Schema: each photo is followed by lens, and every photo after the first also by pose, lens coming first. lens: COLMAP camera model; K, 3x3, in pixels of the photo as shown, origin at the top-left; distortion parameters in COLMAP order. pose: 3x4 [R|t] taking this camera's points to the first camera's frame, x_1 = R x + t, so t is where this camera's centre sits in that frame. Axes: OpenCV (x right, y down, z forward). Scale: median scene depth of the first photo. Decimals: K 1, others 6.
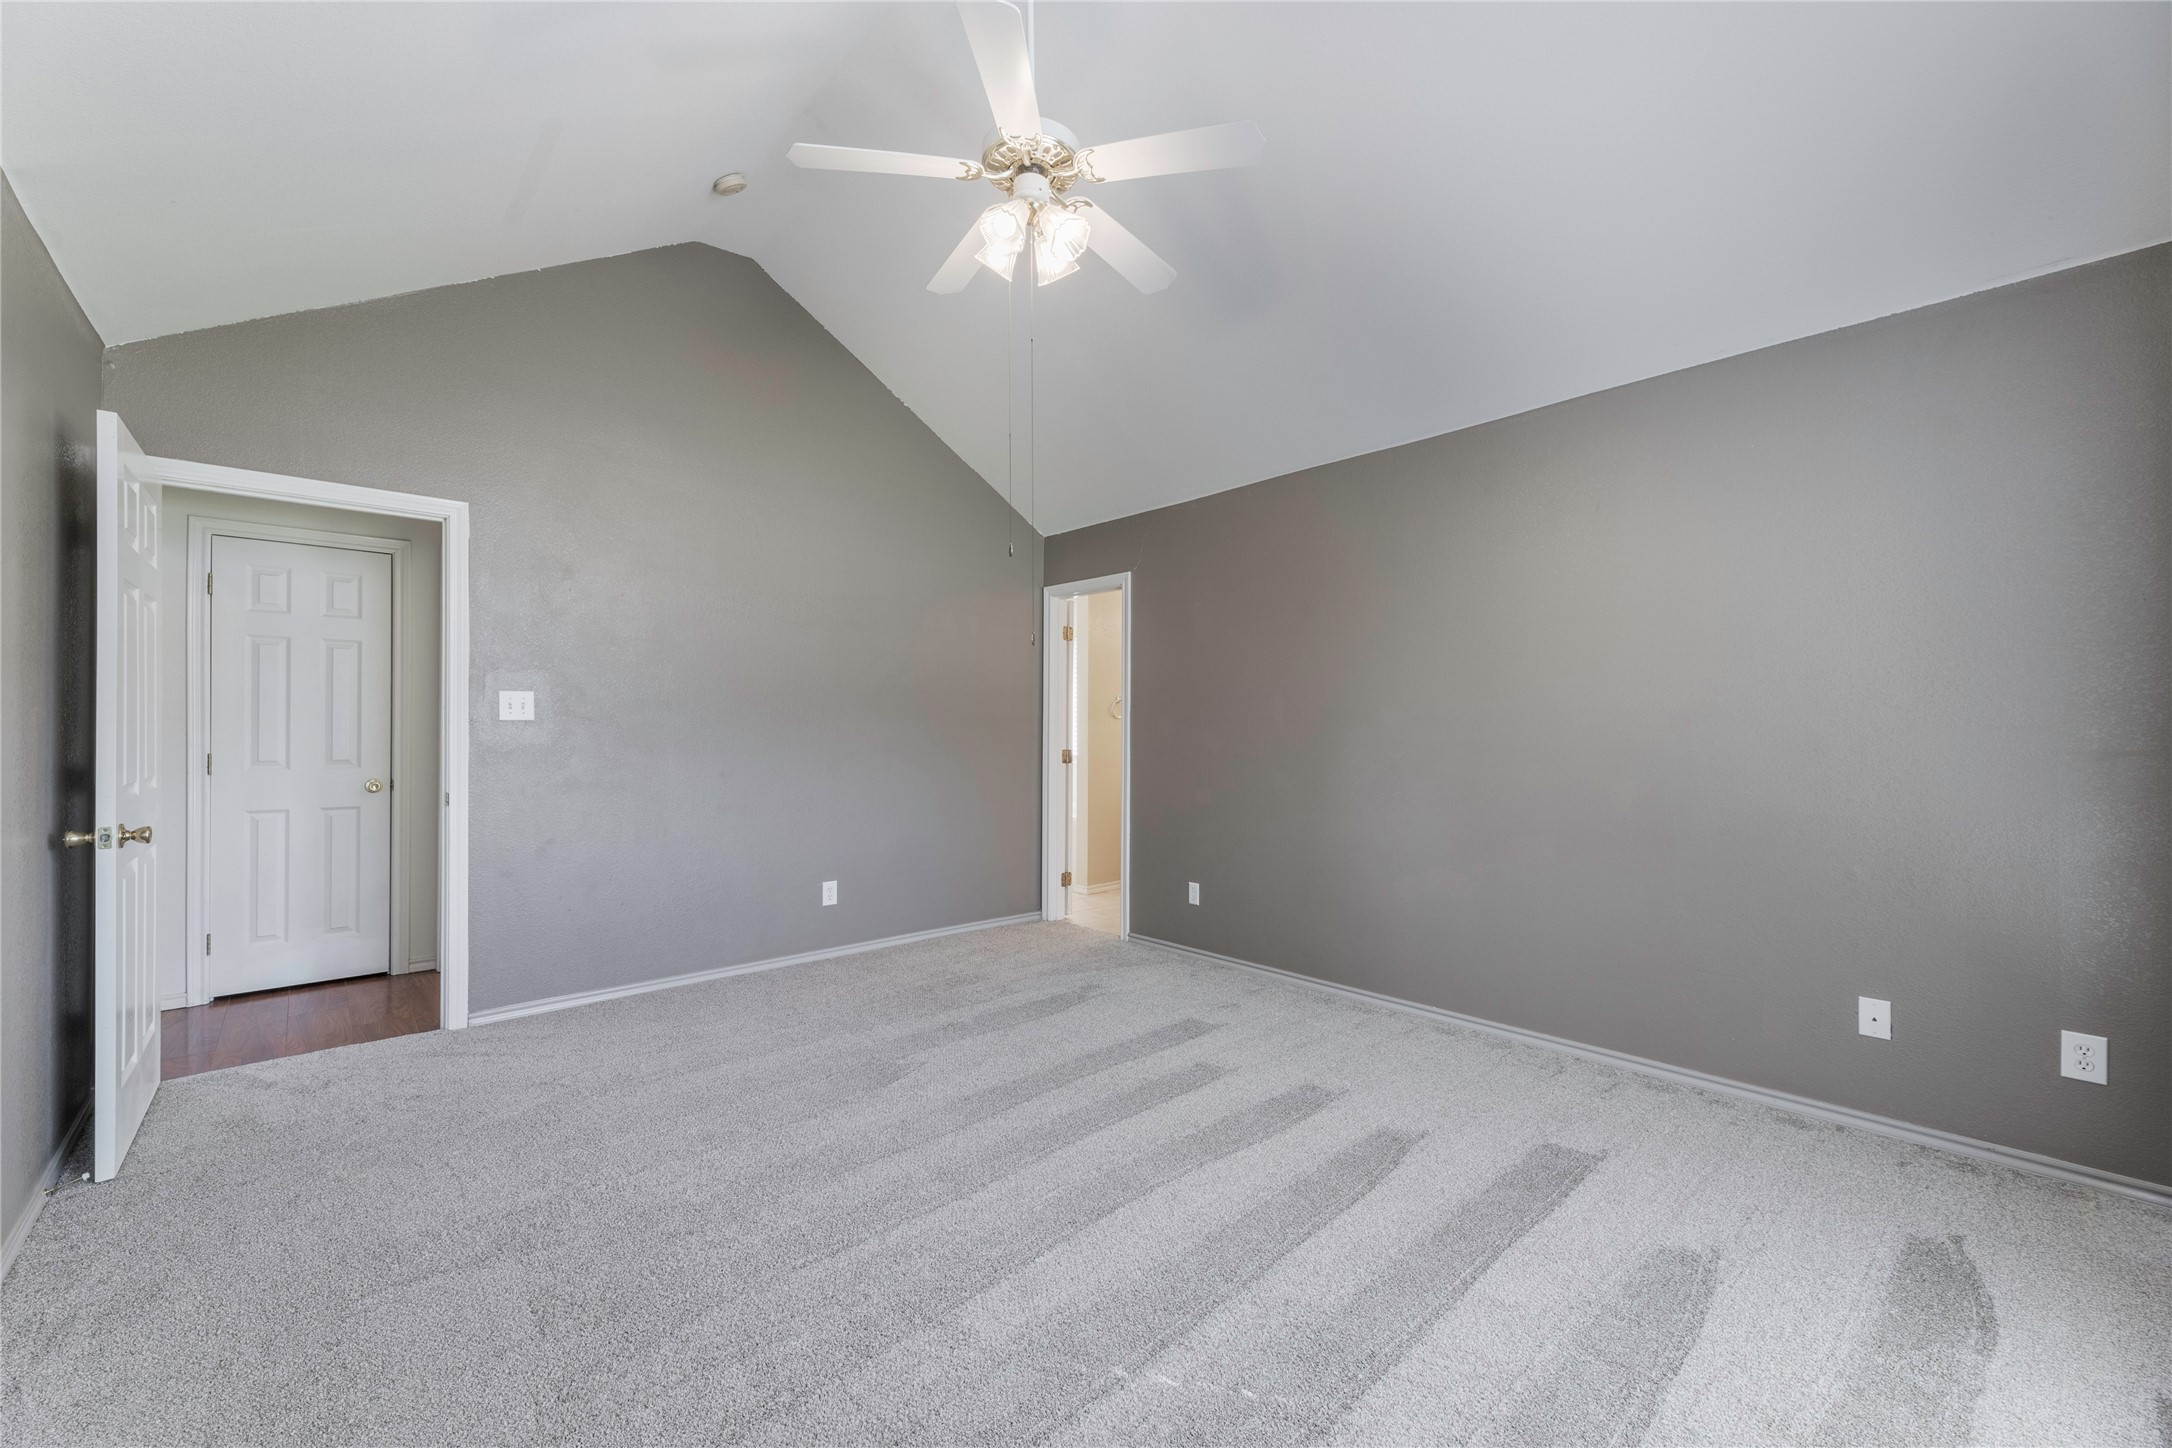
lens RADIAL K [[864.3, 0, 1079.9], [0, 864.3, 725.9], [0, 0, 1]] dist [-0.001651, -0.000104]
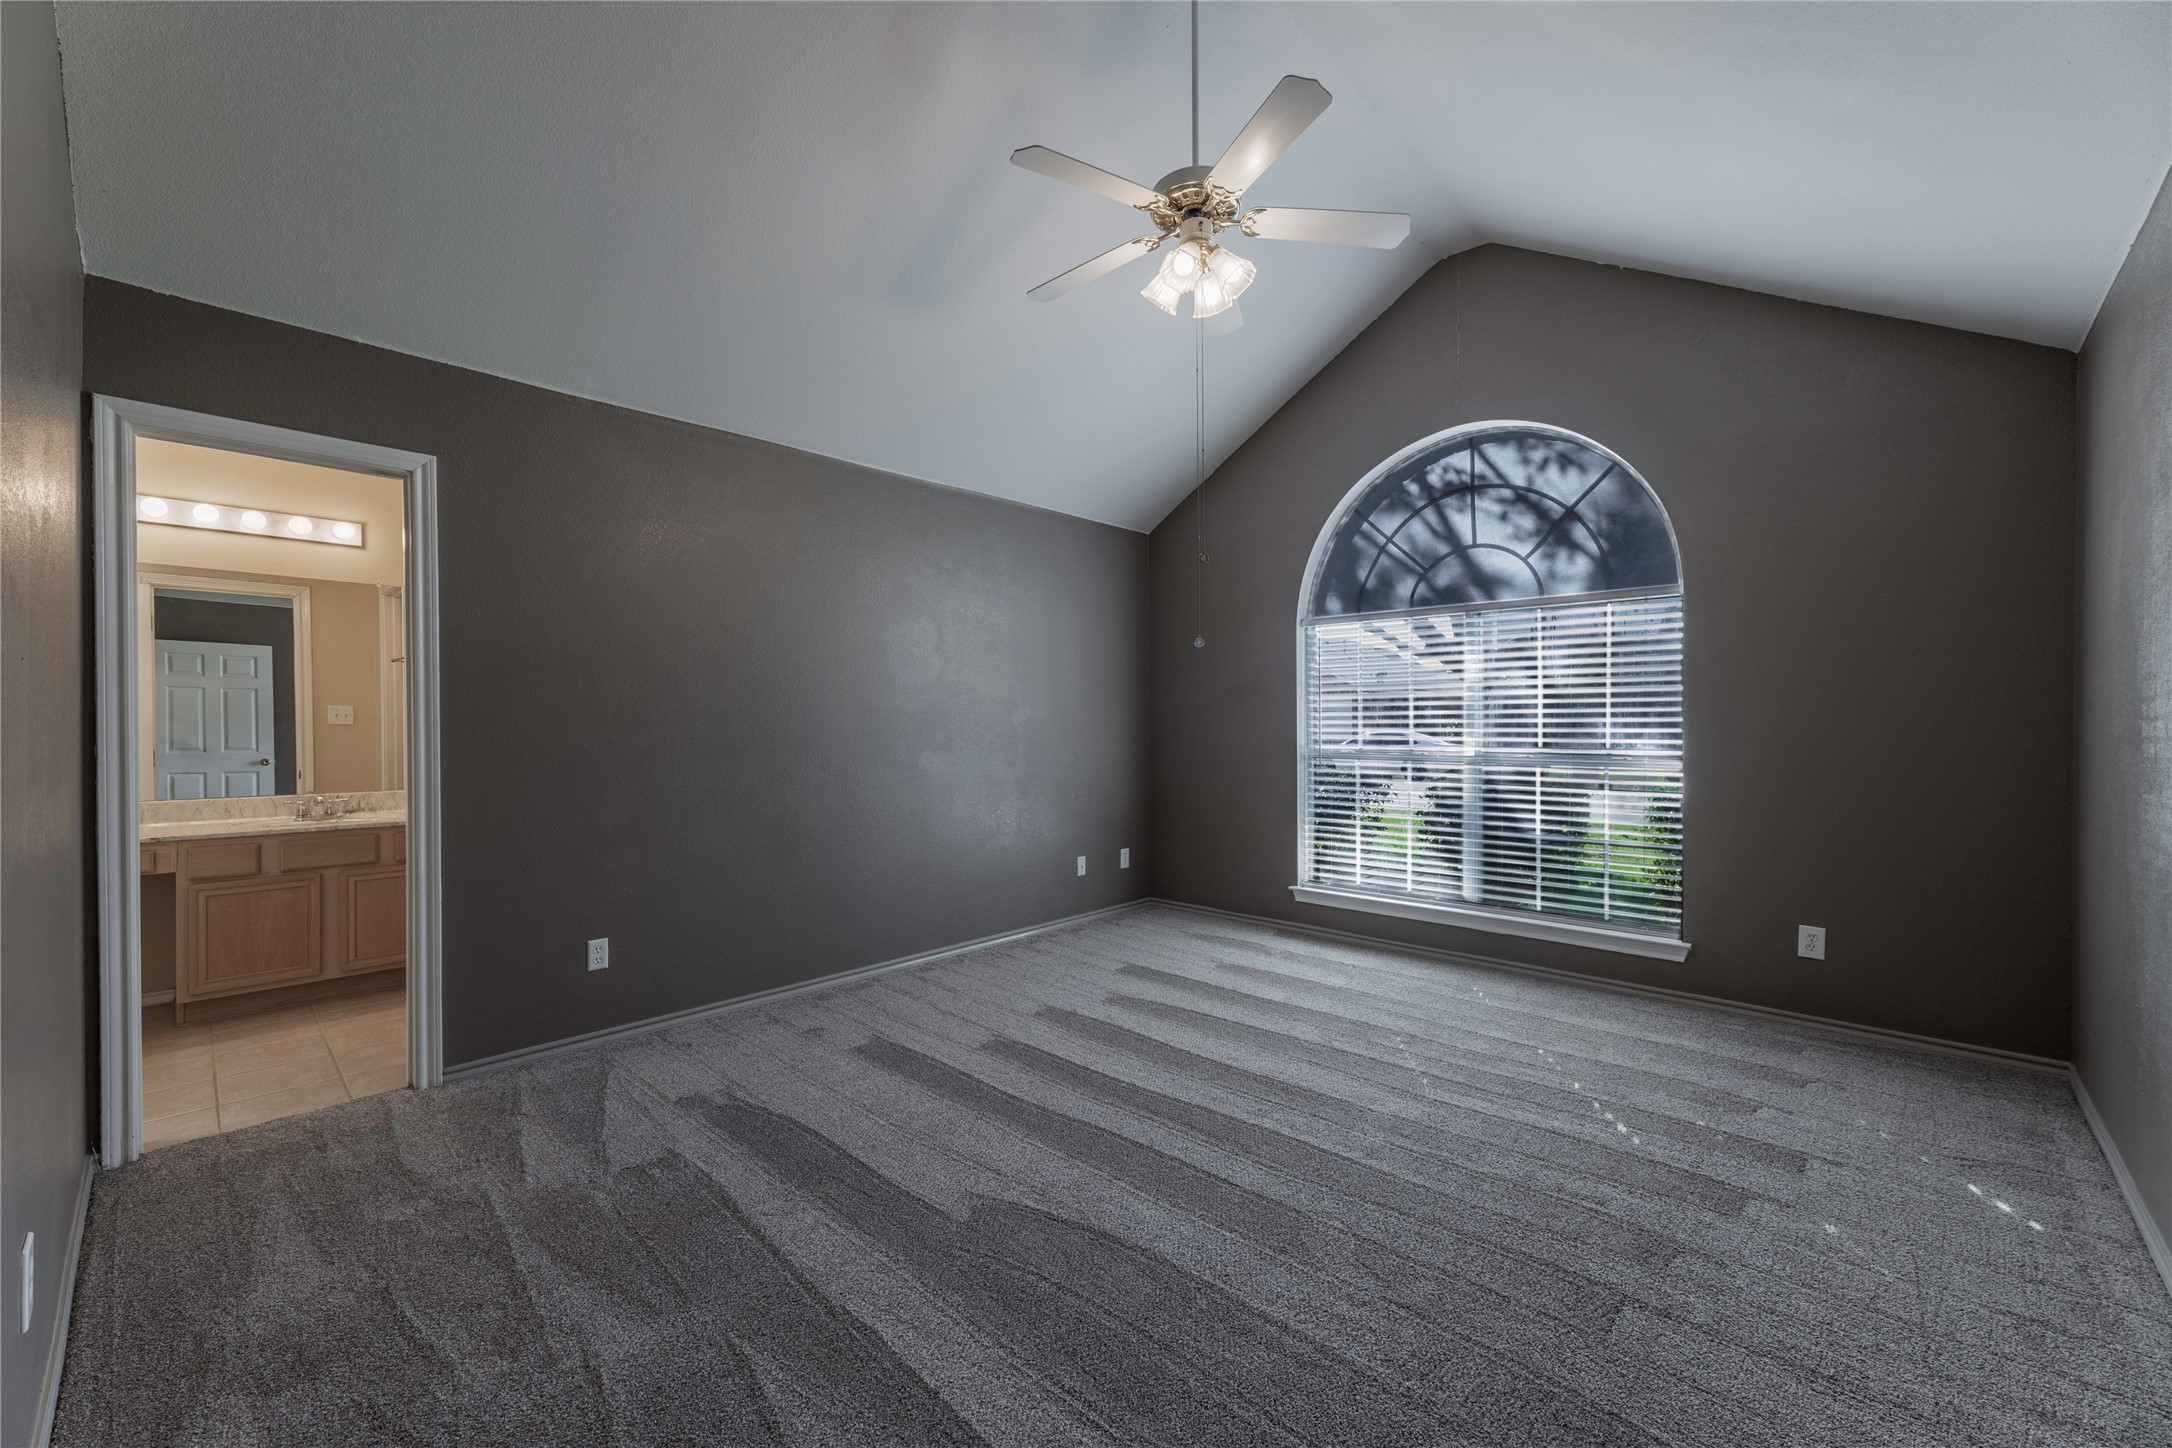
lens RADIAL K [[864.3, 0, 1079.9], [0, 864.3, 725.9], [0, 0, 1]] dist [-0.001651, -0.000104]
pose [[-0.075540, -0.006121, 0.997124, -0.831046], [0.001410, 0.999980, 0.006246, 0.001824], [-0.997142, 0.001878, -0.075529, 0.896466]]
